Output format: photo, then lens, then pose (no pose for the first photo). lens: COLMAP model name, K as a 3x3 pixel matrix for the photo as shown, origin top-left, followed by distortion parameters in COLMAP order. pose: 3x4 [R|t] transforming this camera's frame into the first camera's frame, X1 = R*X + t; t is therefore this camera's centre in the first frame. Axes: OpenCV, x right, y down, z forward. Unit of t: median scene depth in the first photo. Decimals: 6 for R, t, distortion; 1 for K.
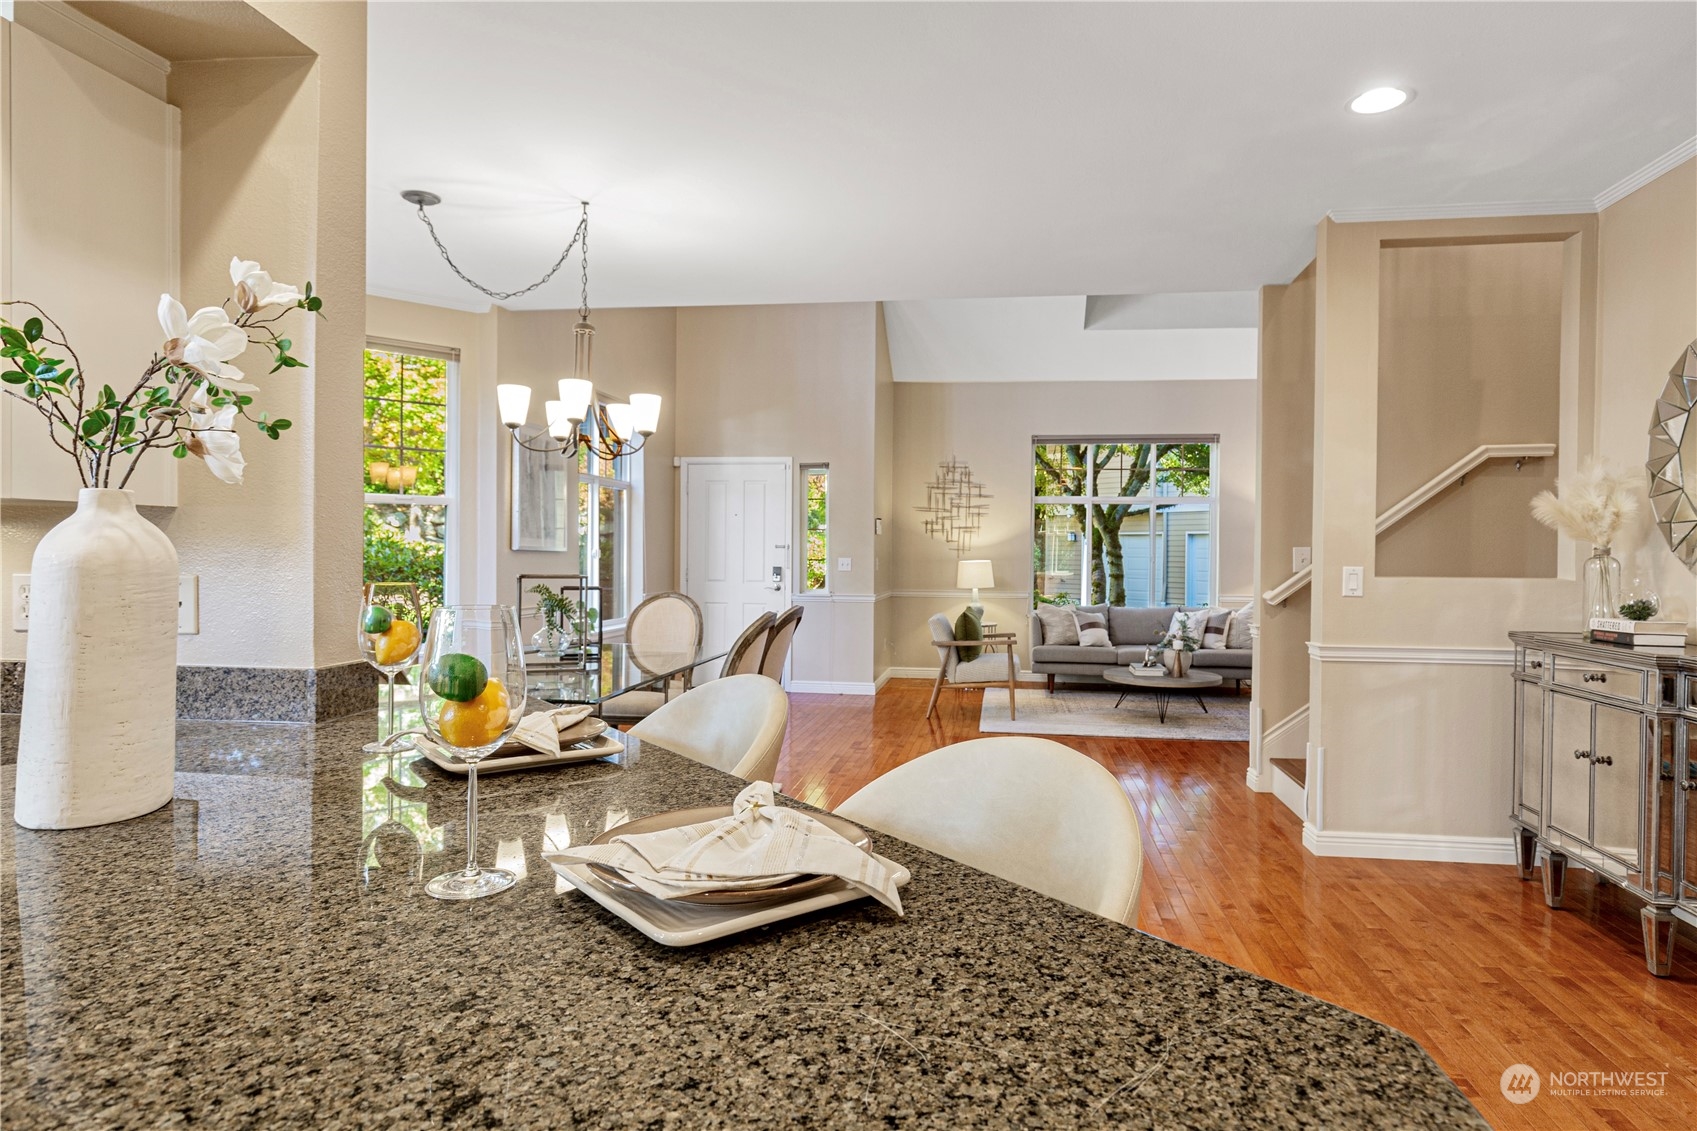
lens RADIAL K [[933.1, 0, 895.8], [0, 933.1, 568.2], [0, 0, 1]] dist [-0.002114, -0.001159]
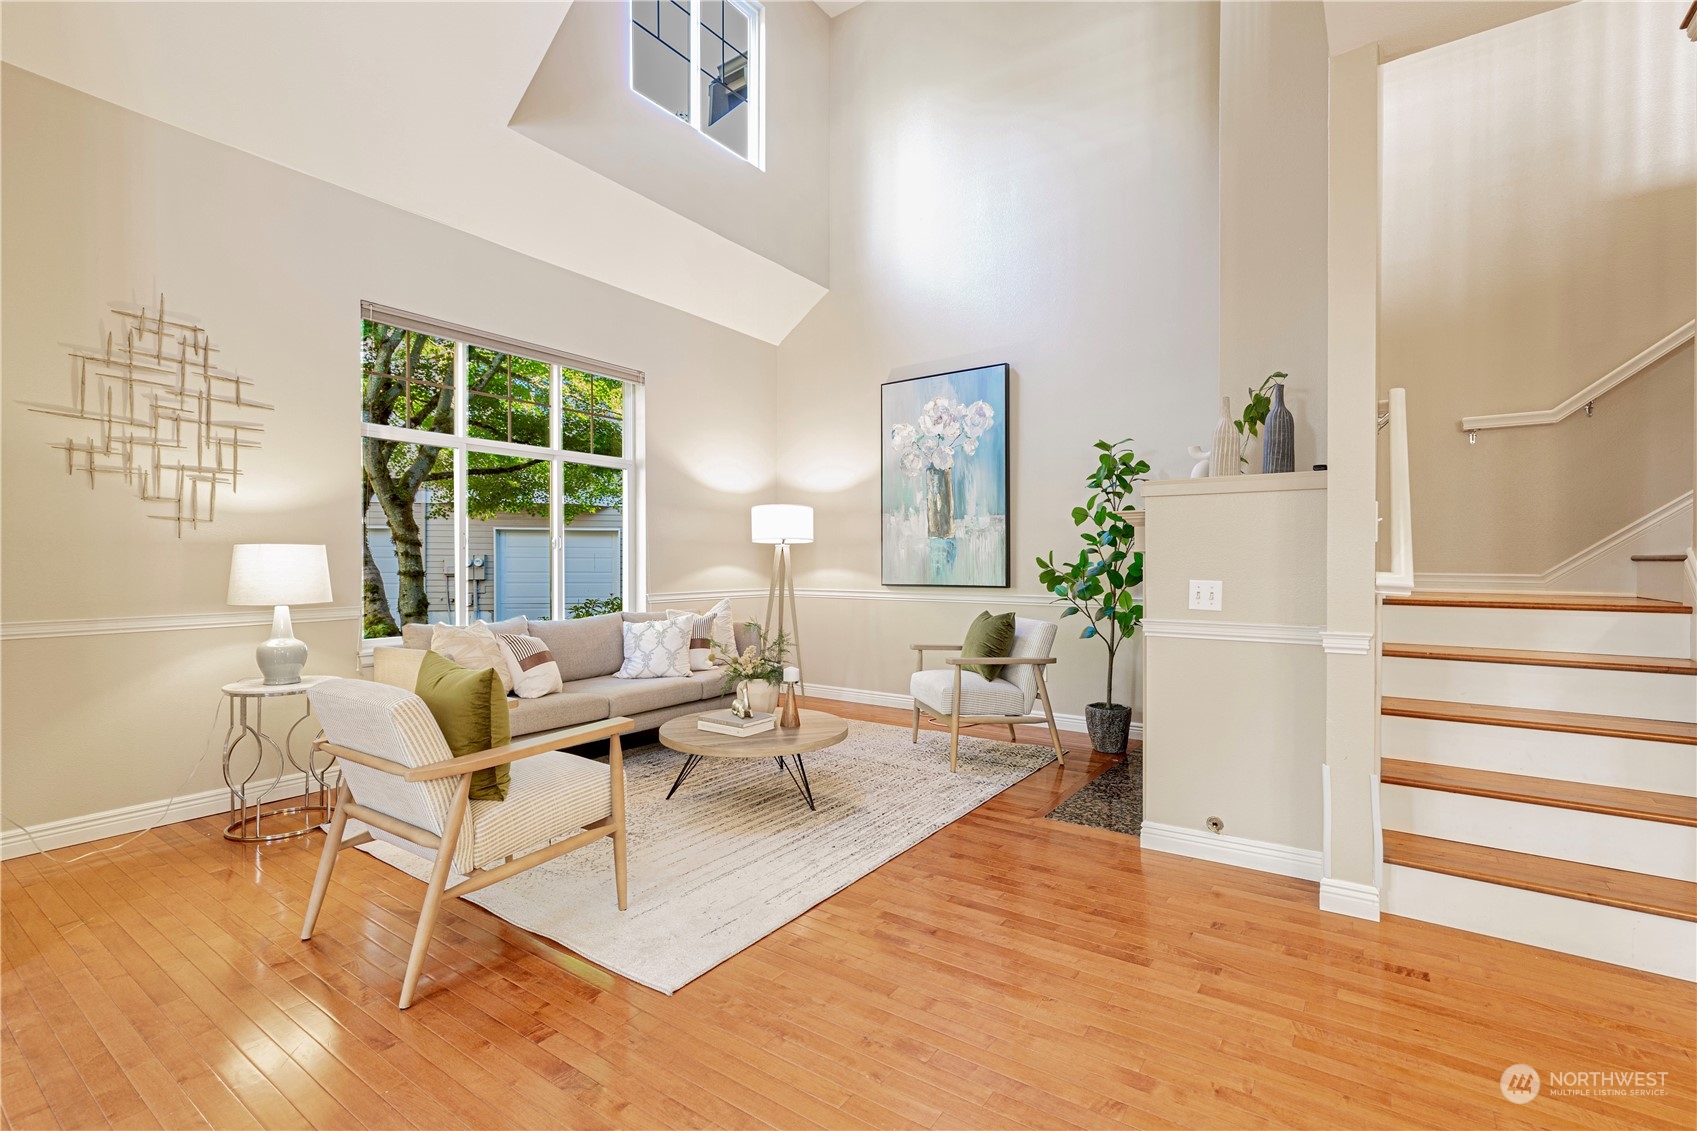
lens RADIAL K [[761.6, 0, 861.1], [0, 761.6, 568.2], [0, 0, 1]] dist [0.005153, 0.000830]
pose [[0.471559, -0.020486, 0.881597, -0.105099], [0.019569, 0.999727, 0.012763, 0.004688], [-0.881617, 0.011233, 0.471831, 0.612400]]
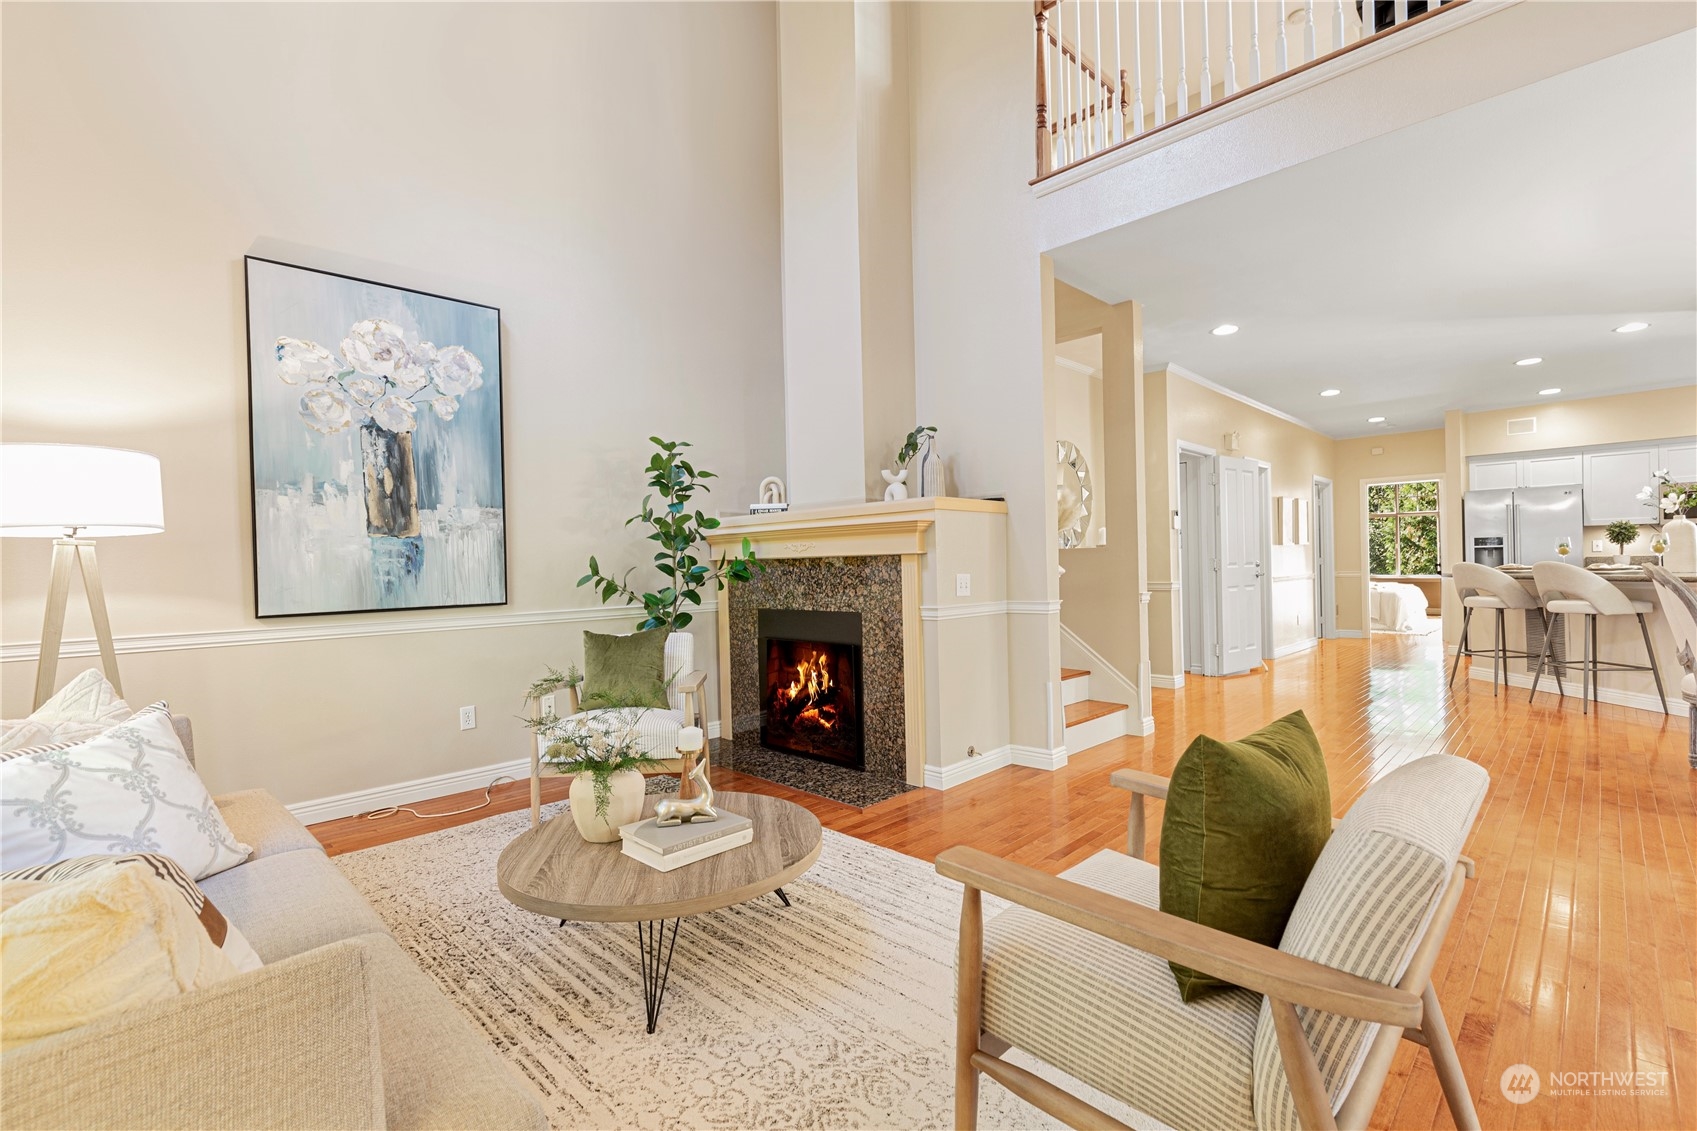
lens RADIAL K [[761.6, 0, 855.0], [0, 761.6, 567.9], [0, 0, 1]] dist [0.005153, 0.000830]
pose [[-0.794588, 0.004339, 0.607134, 0.038202], [0.021771, 0.999535, 0.021349, 0.002632], [-0.606759, 0.030182, -0.794313, 1.038111]]
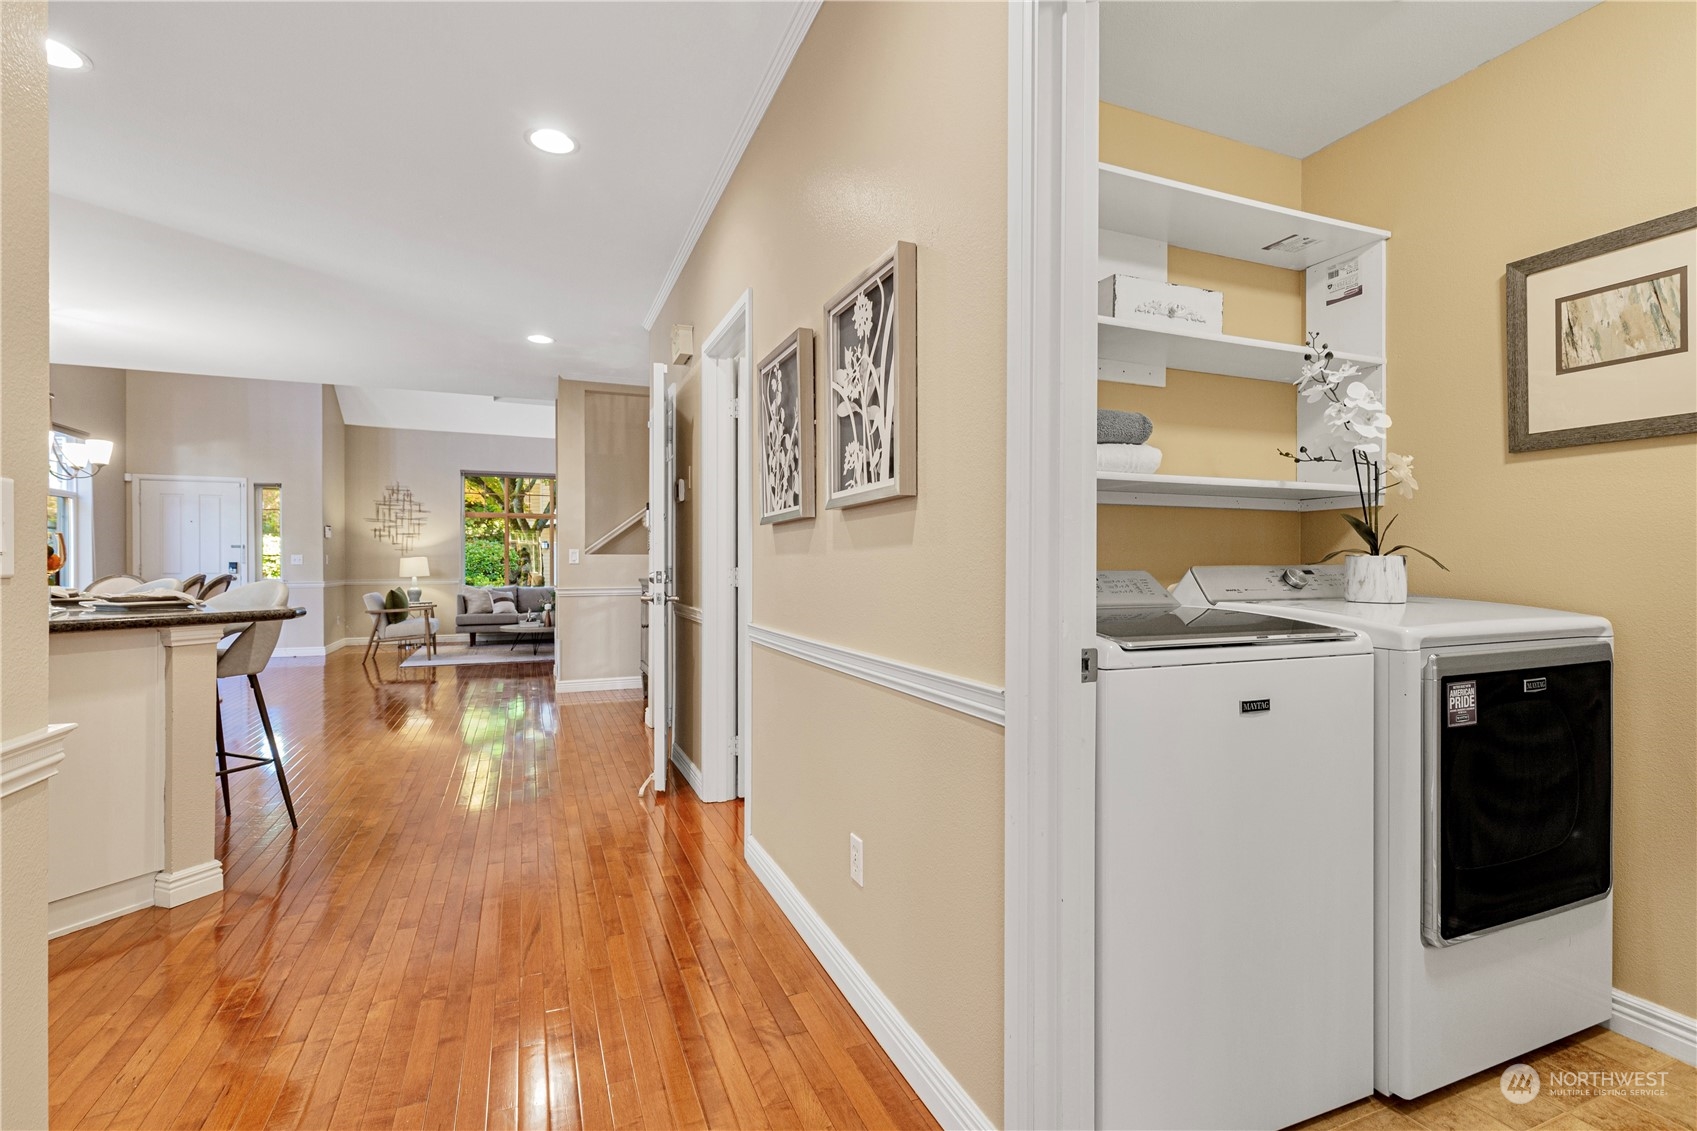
lens RADIAL K [[761.6, 0, 840.9], [0, 761.6, 566.1], [0, 0, 1]] dist [0.005153, 0.000830]
pose [[0.868988, -0.011849, 0.494692, 0.078962], [0.017517, 0.999823, -0.006823, 0.025440], [-0.494523, 0.014595, 0.869042, -0.330224]]
